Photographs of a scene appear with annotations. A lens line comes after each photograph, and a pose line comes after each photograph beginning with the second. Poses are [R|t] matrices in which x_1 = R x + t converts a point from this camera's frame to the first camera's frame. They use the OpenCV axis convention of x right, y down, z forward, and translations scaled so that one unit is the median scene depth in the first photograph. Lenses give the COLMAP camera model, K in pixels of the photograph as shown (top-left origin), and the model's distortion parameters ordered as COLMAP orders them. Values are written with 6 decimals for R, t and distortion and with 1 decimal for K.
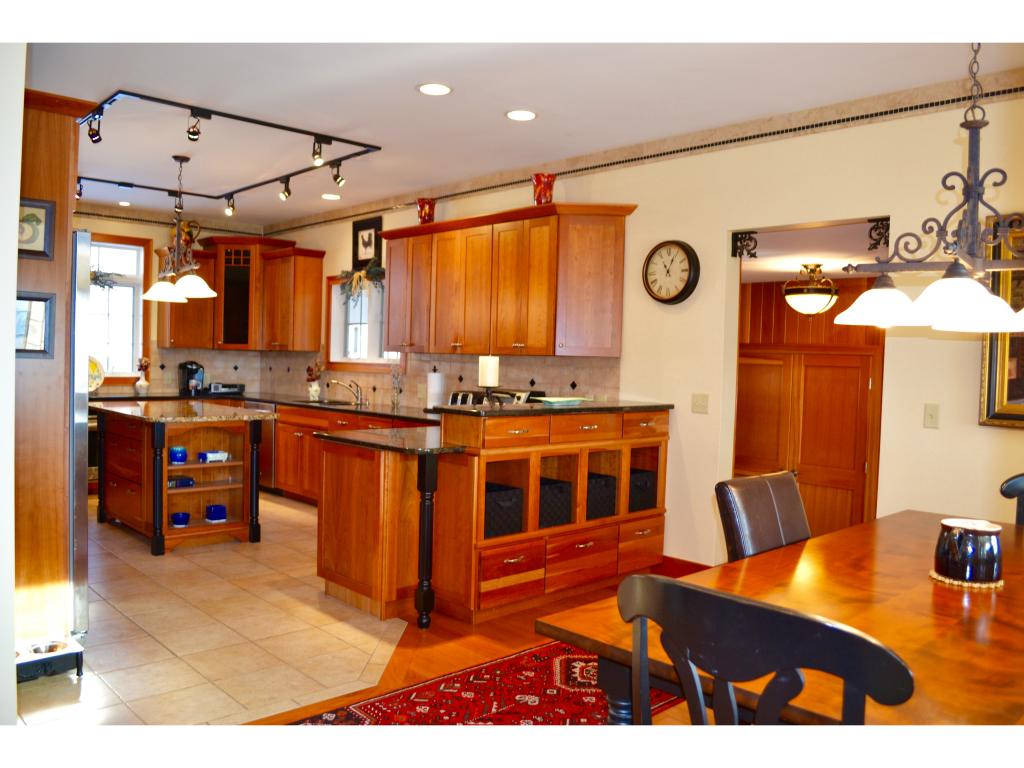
lens RADIAL K [[816.7, 0, 508.2], [0, 816.7, 386.4], [0, 0, 1]] dist [-0.079852, 0.004786]
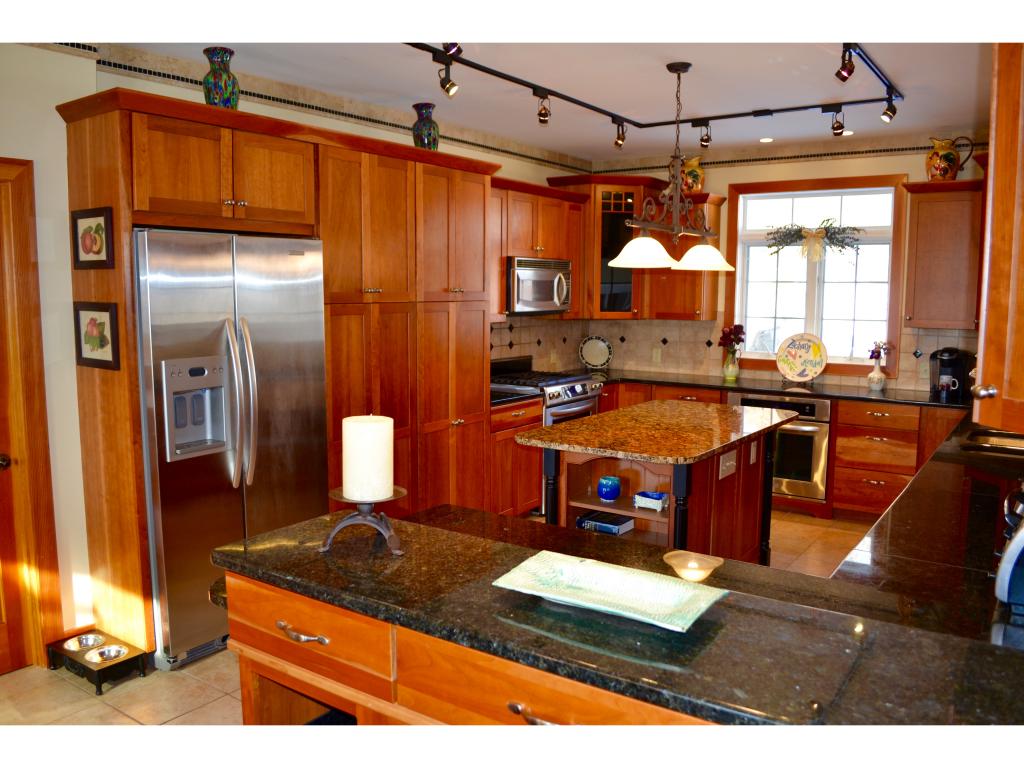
lens RADIAL K [[816.7, 0, 504.7], [0, 816.7, 389.0], [0, 0, 1]] dist [-0.079852, 0.004786]
pose [[0.185436, 0.093069, -0.978239, 0.282965], [-0.029886, 0.995578, 0.089053, -0.066009], [0.982202, 0.012722, 0.187398, 0.750270]]
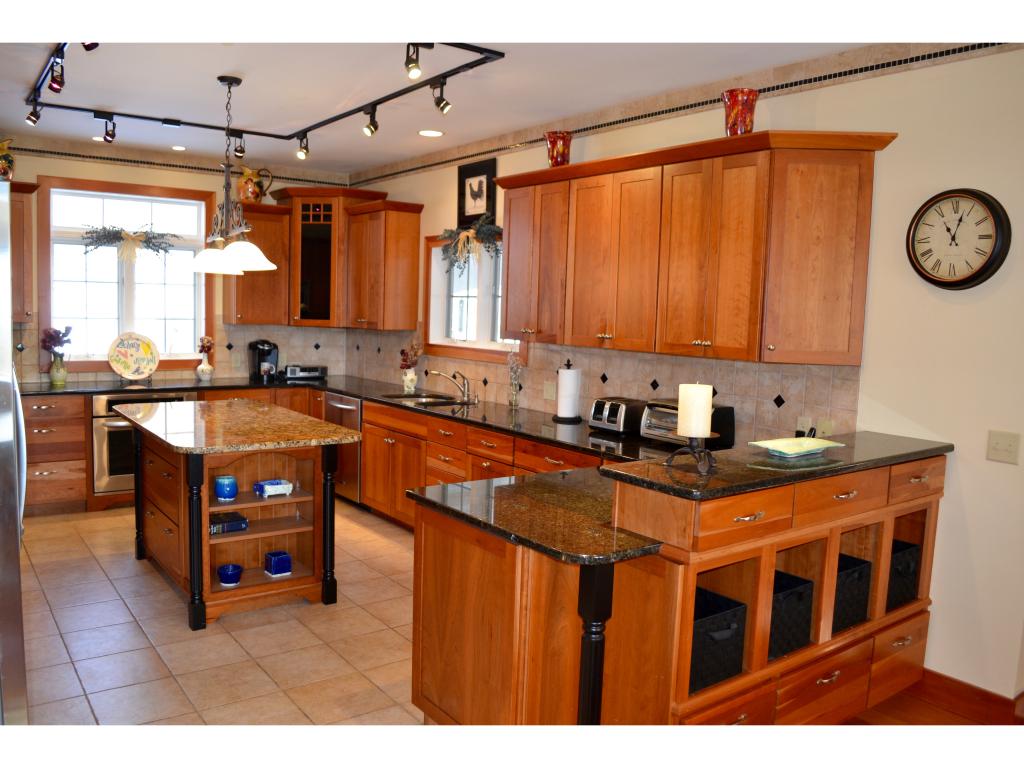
lens RADIAL K [[816.7, 0, 507.3], [0, 816.7, 386.3], [0, 0, 1]] dist [-0.079852, 0.004786]
pose [[0.993102, 0.015424, -0.116236, -0.068564], [-0.008443, 0.998144, 0.060318, -0.052870], [0.116951, -0.058920, 0.991388, 0.296044]]
